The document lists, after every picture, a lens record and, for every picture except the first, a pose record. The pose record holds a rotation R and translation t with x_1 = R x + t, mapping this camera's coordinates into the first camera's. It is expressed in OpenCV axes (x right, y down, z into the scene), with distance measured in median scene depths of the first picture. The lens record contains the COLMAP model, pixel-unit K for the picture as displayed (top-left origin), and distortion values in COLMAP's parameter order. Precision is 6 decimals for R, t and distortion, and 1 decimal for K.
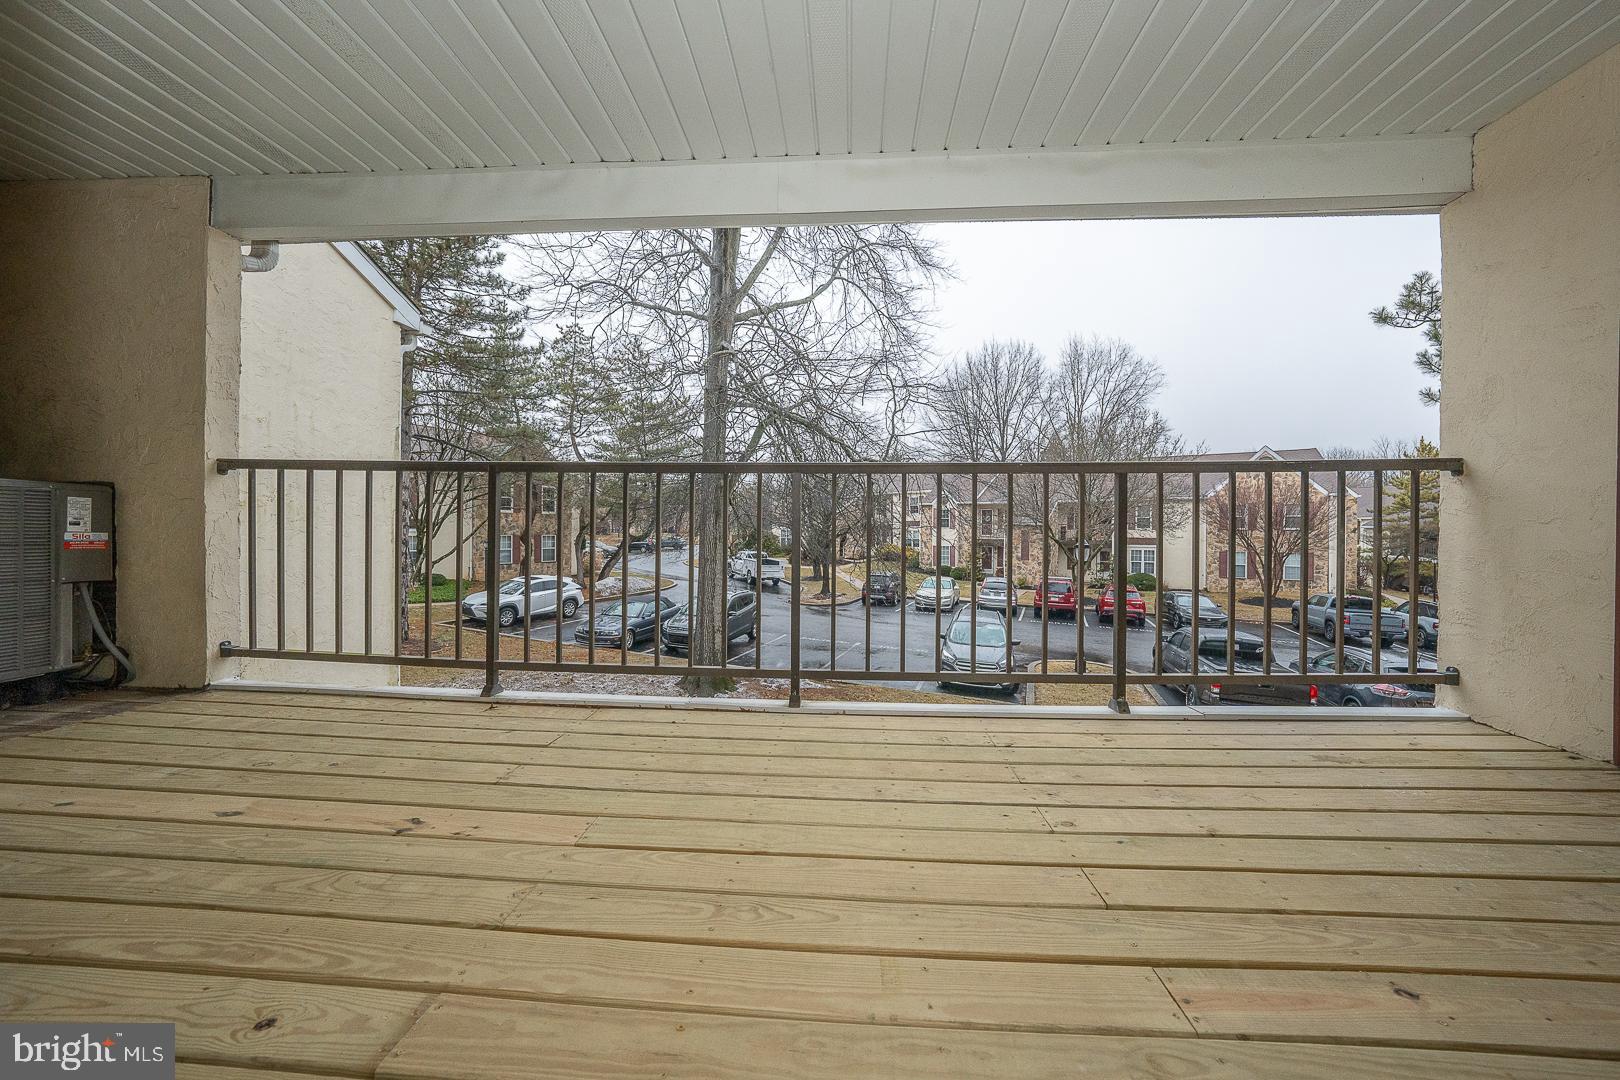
lens RADIAL K [[559.0, 0, 810.5], [0, 559.0, 534.0], [0, 0, 1]] dist [-0.027629, 0.005536]
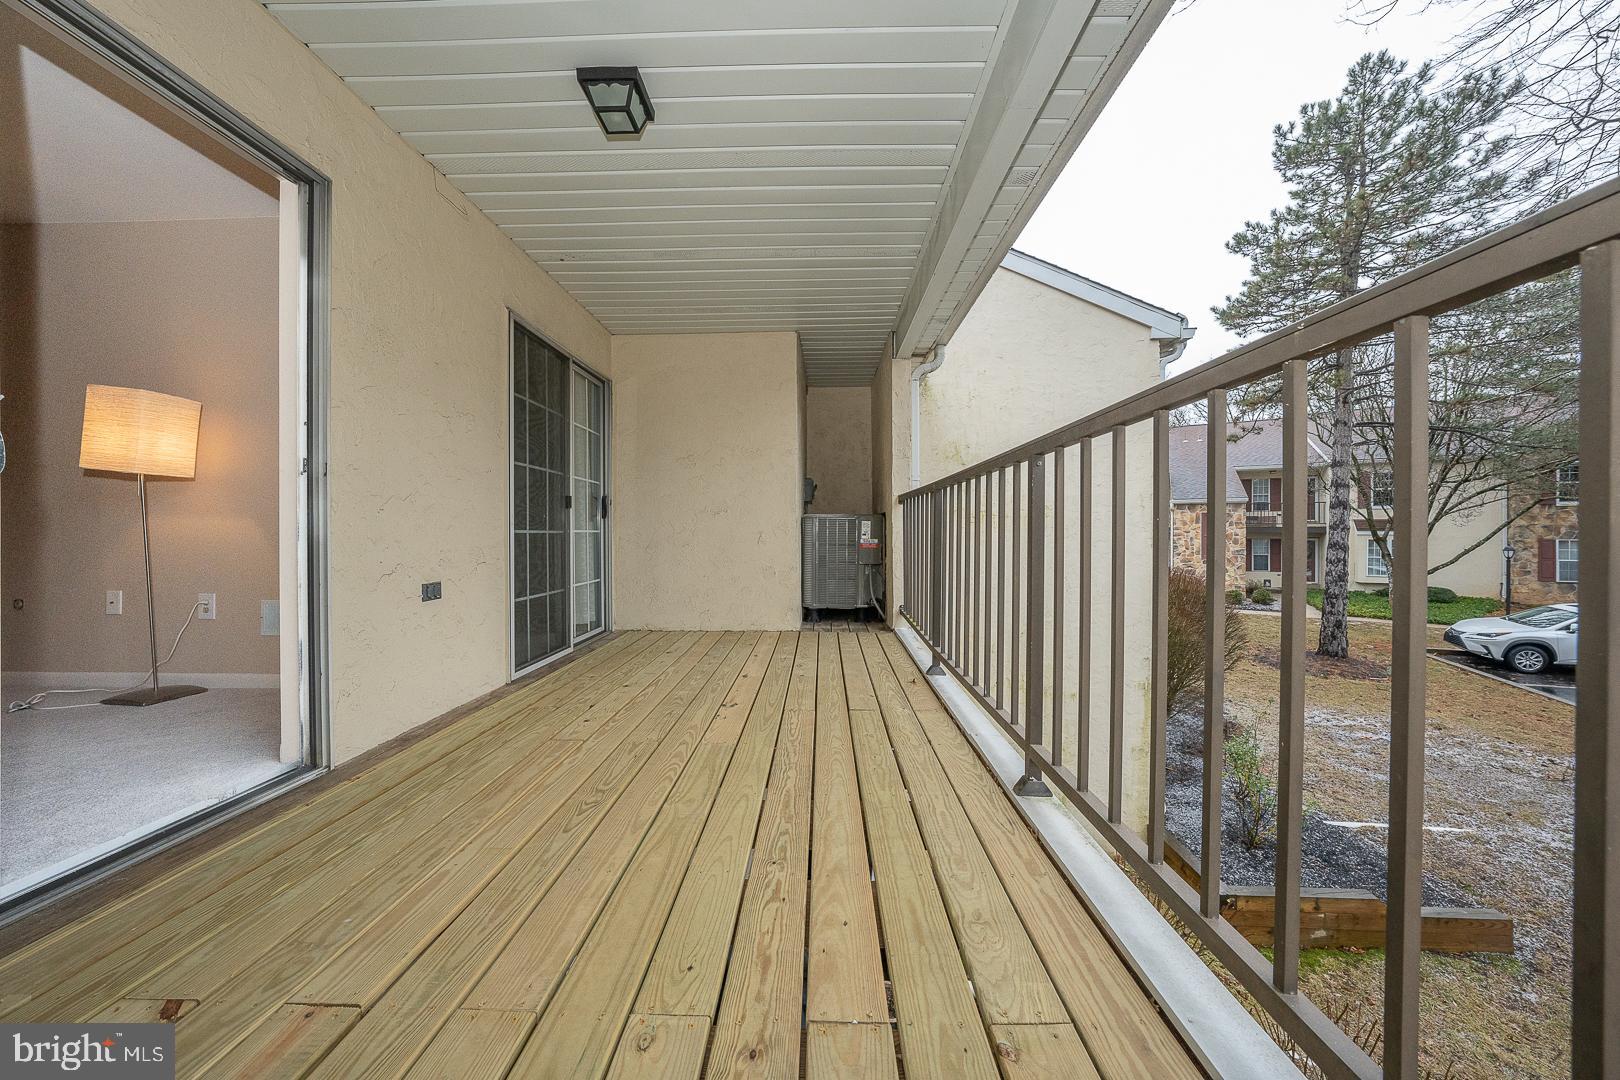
lens RADIAL K [[559.0, 0, 810.5], [0, 559.0, 534.0], [0, 0, 1]] dist [-0.027629, 0.005536]
pose [[0.049965, -0.002362, -0.998748, 0.660707], [-0.001690, 0.999996, -0.002449, -0.015181], [0.998750, 0.001810, 0.049961, 0.698045]]
